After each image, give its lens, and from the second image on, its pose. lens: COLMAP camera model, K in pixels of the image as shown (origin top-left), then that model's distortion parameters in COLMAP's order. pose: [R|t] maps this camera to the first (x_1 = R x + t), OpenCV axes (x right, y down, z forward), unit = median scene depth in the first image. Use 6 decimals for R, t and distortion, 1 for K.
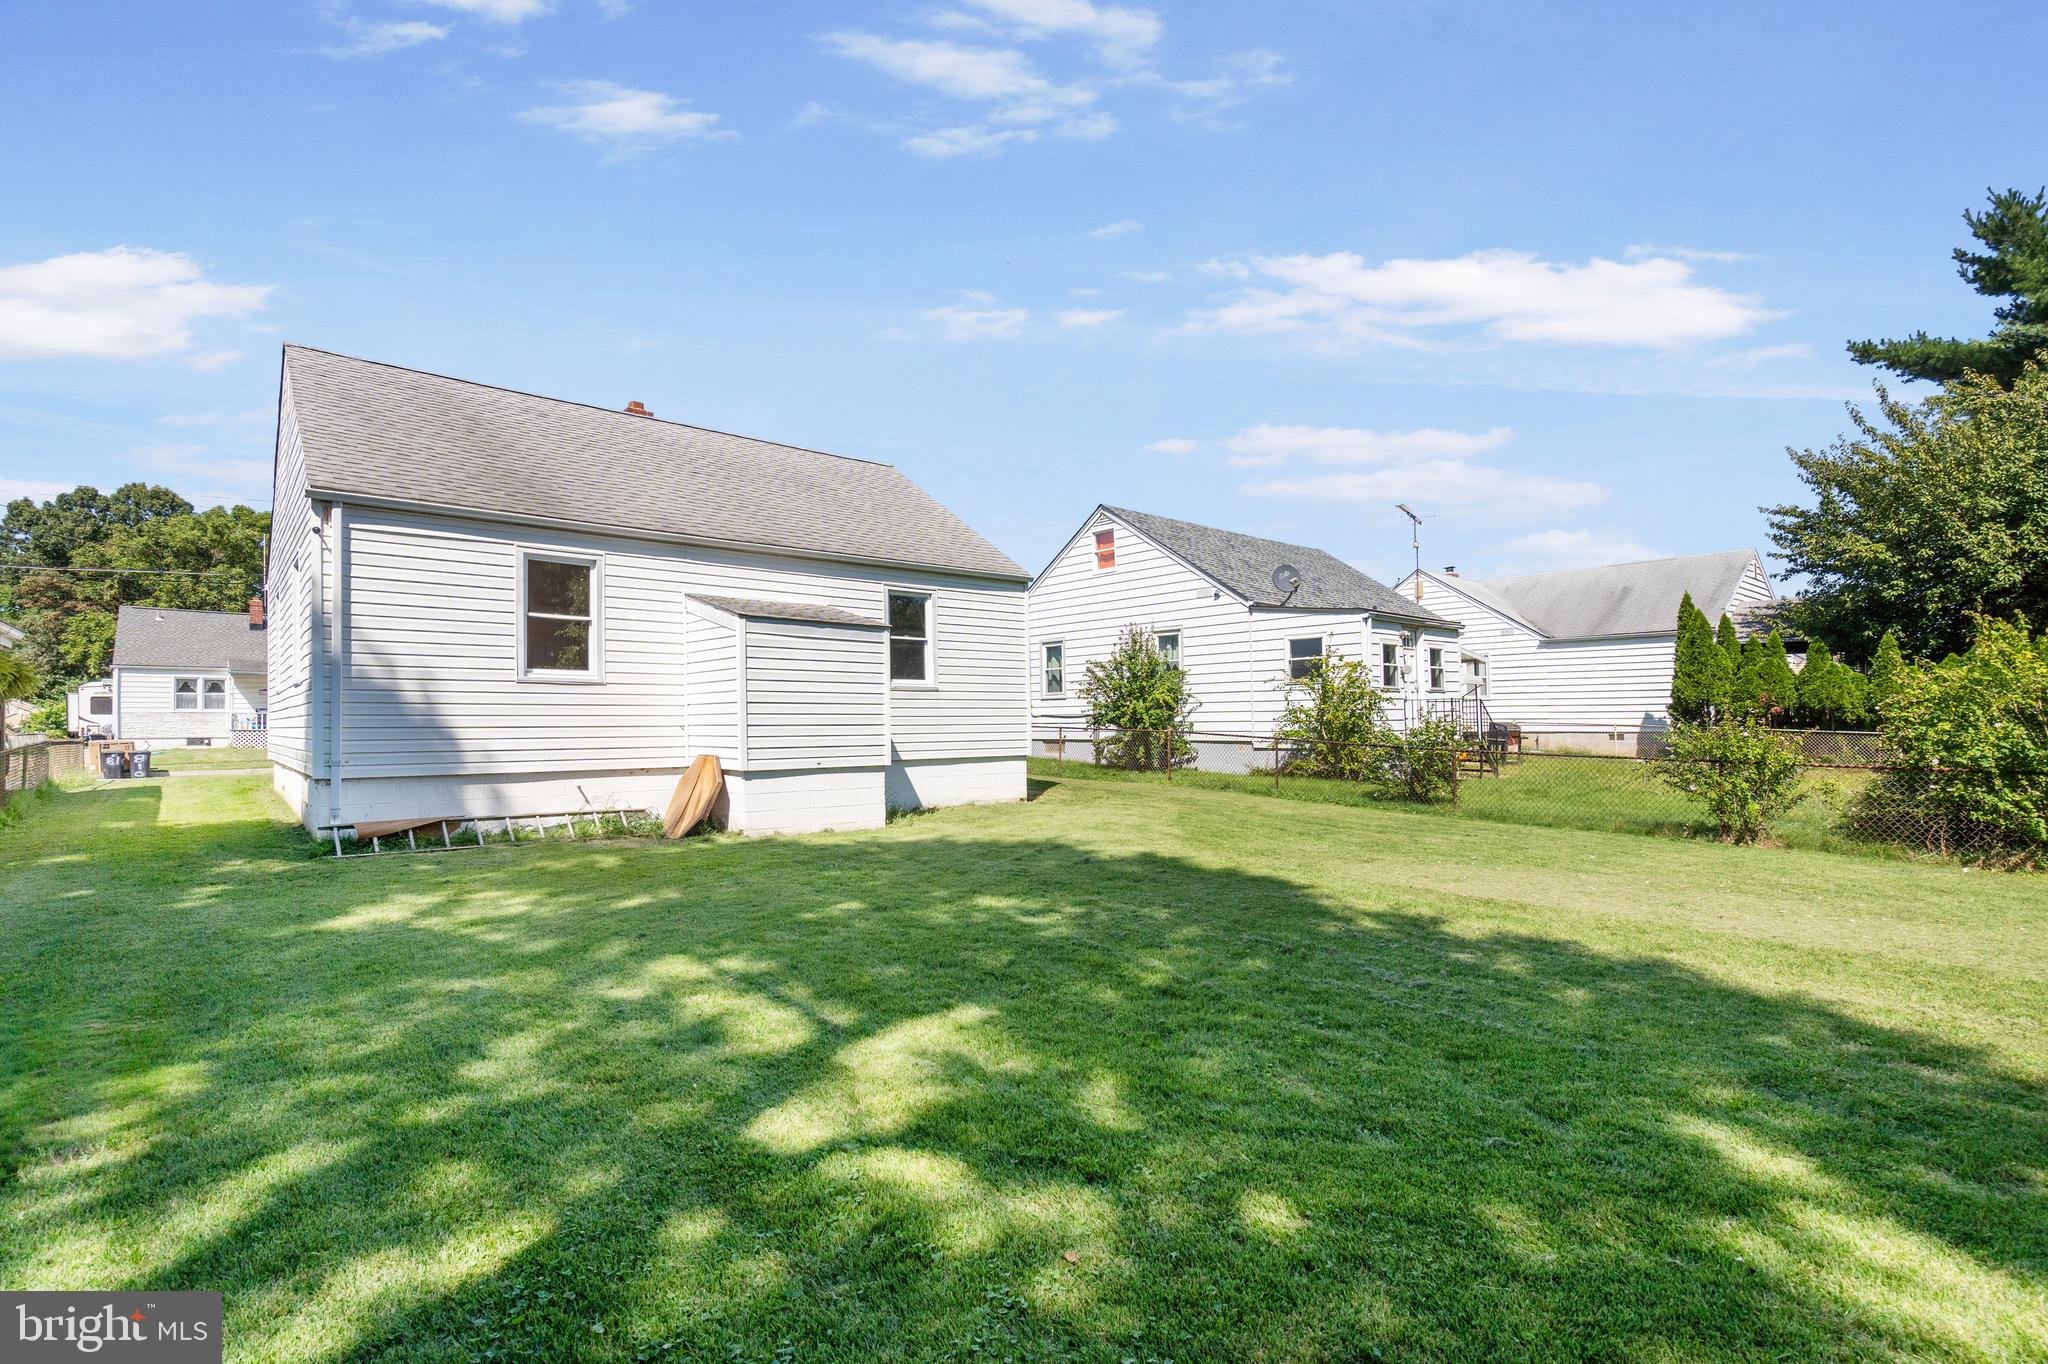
lens RADIAL K [[928.1, 0, 1030.7], [0, 928.1, 688.7], [0, 0, 1]] dist [-0.004813, 0.000615]
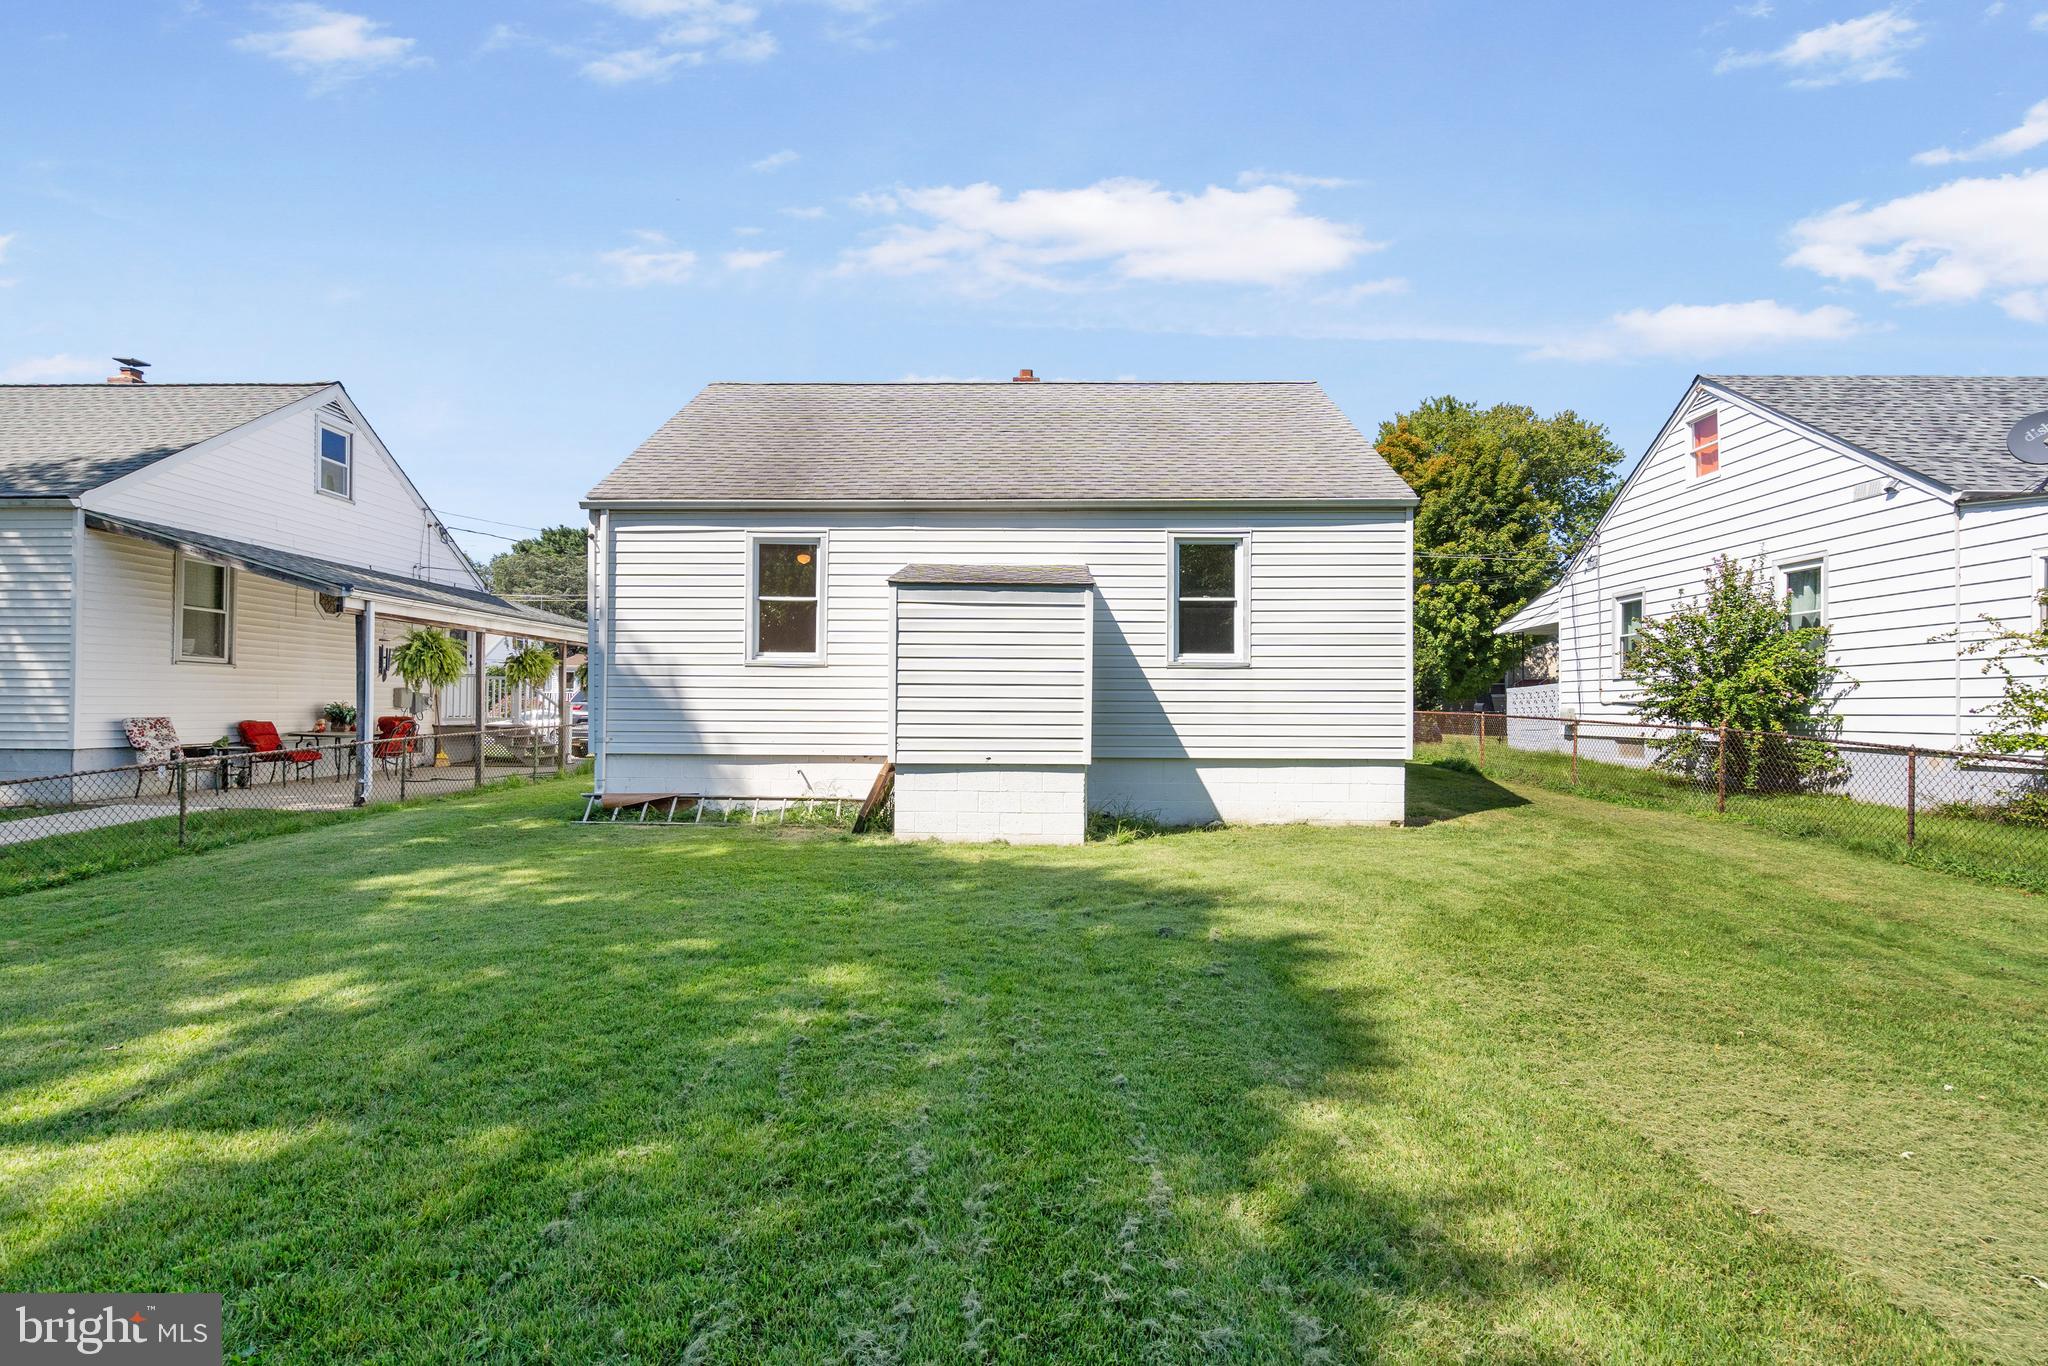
lens RADIAL K [[968.3, 0, 1027.9], [0, 968.3, 687.3], [0, 0, 1]] dist [-0.006948, 0.001334]
pose [[0.746497, -0.006177, -0.665361, 0.287555], [0.014298, 0.999875, 0.006759, 0.010373], [0.665236, -0.014560, 0.746492, 0.310610]]
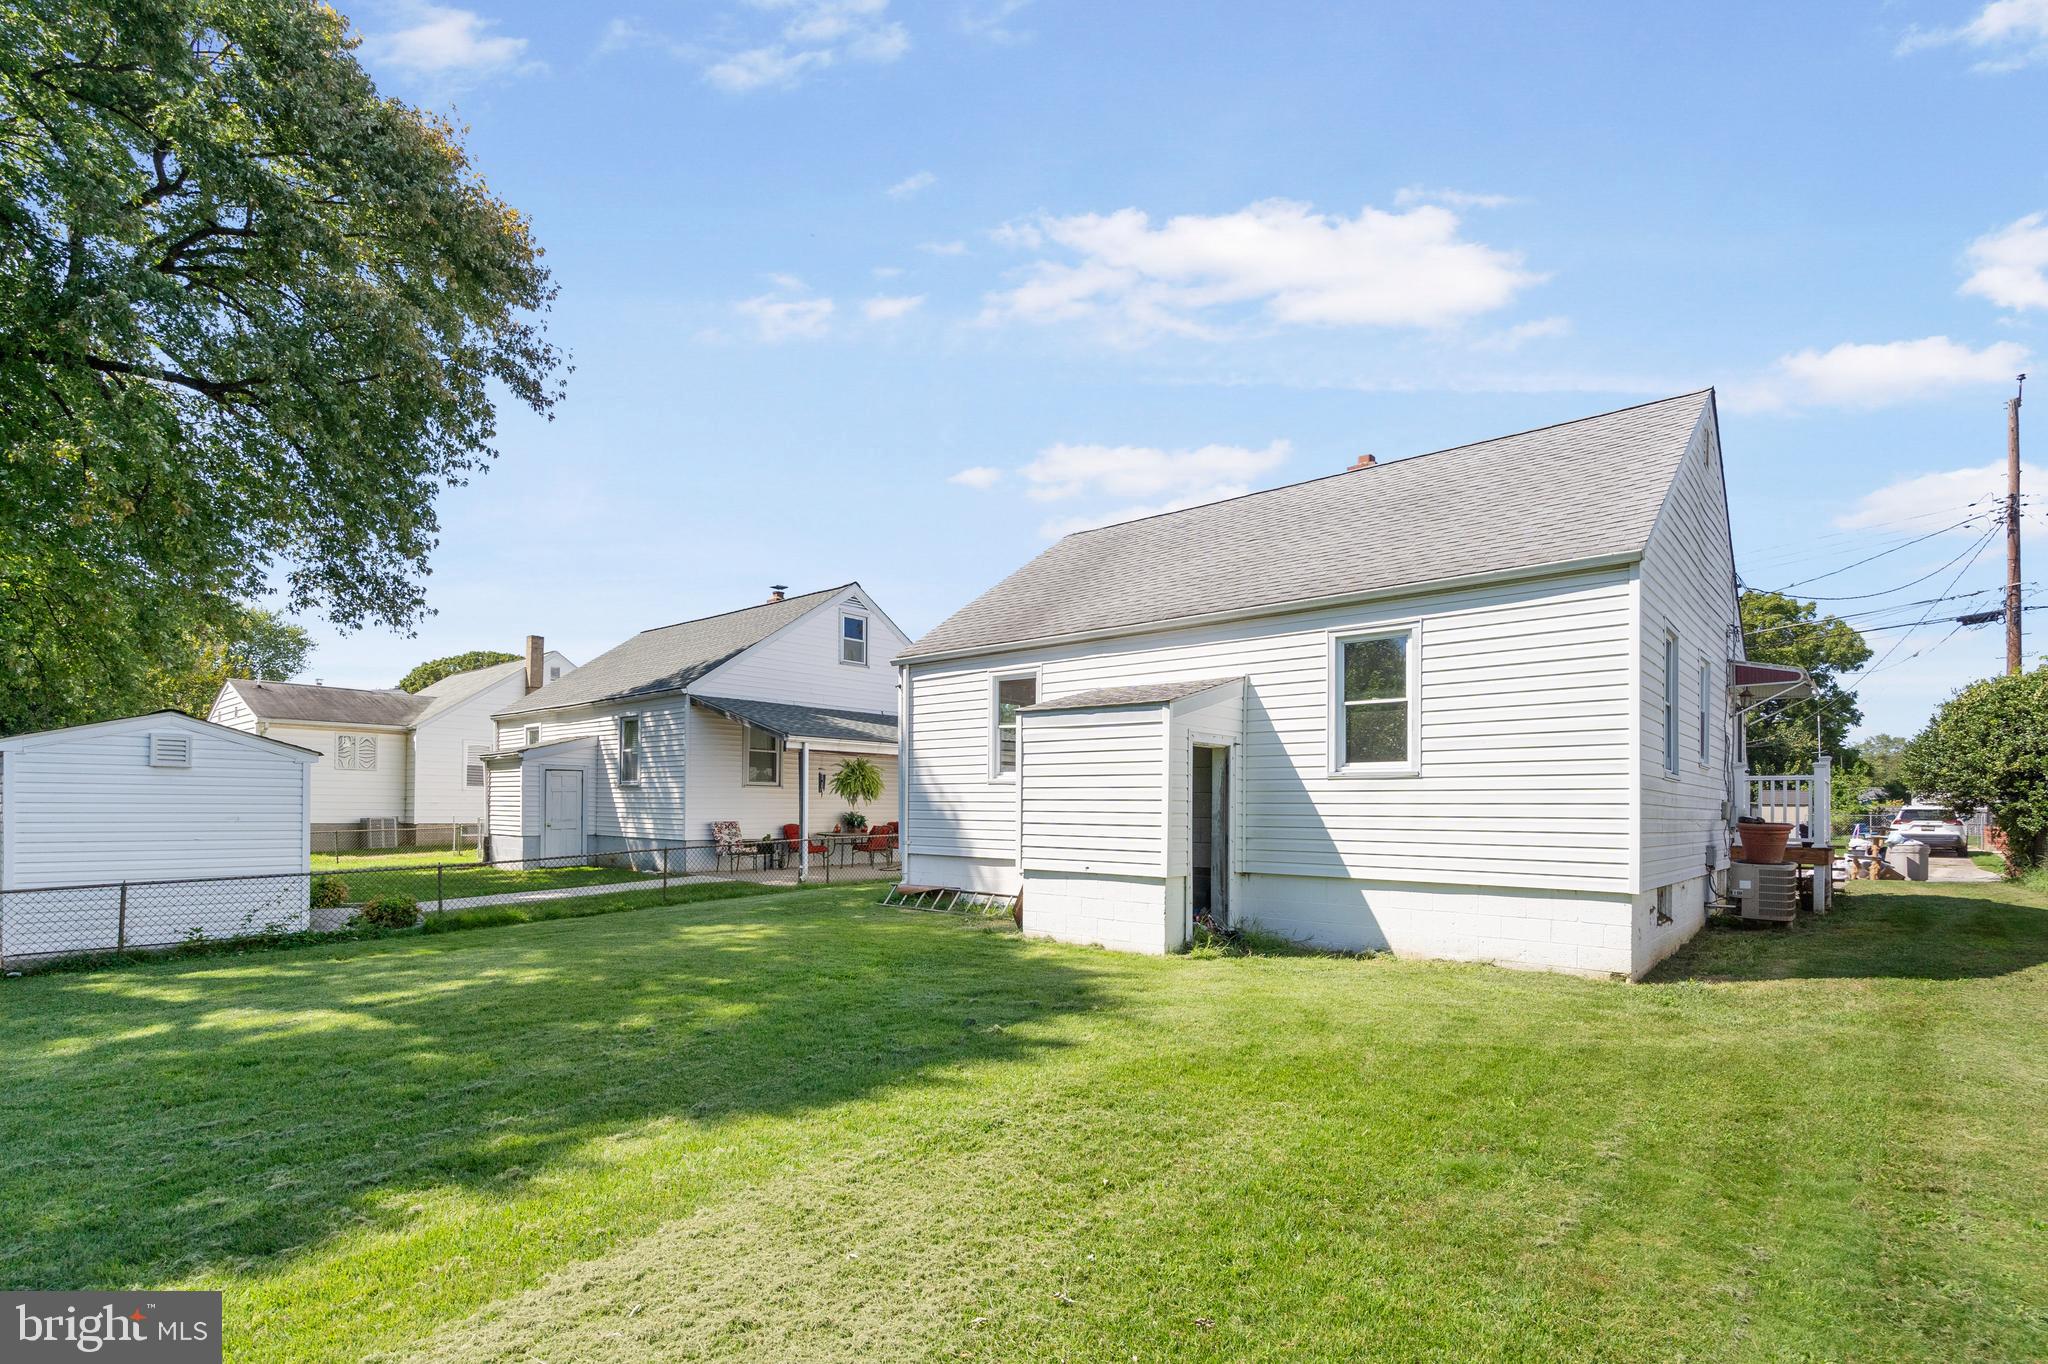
lens RADIAL K [[981.6, 0, 982.7], [0, 981.6, 785.2], [0, 0, 1]] dist [-0.004003, -0.000166]
pose [[0.118459, -0.018433, -0.992788, 0.549747], [0.024269, 0.999583, -0.015663, 0.011209], [0.992662, -0.022239, 0.118857, 0.631200]]
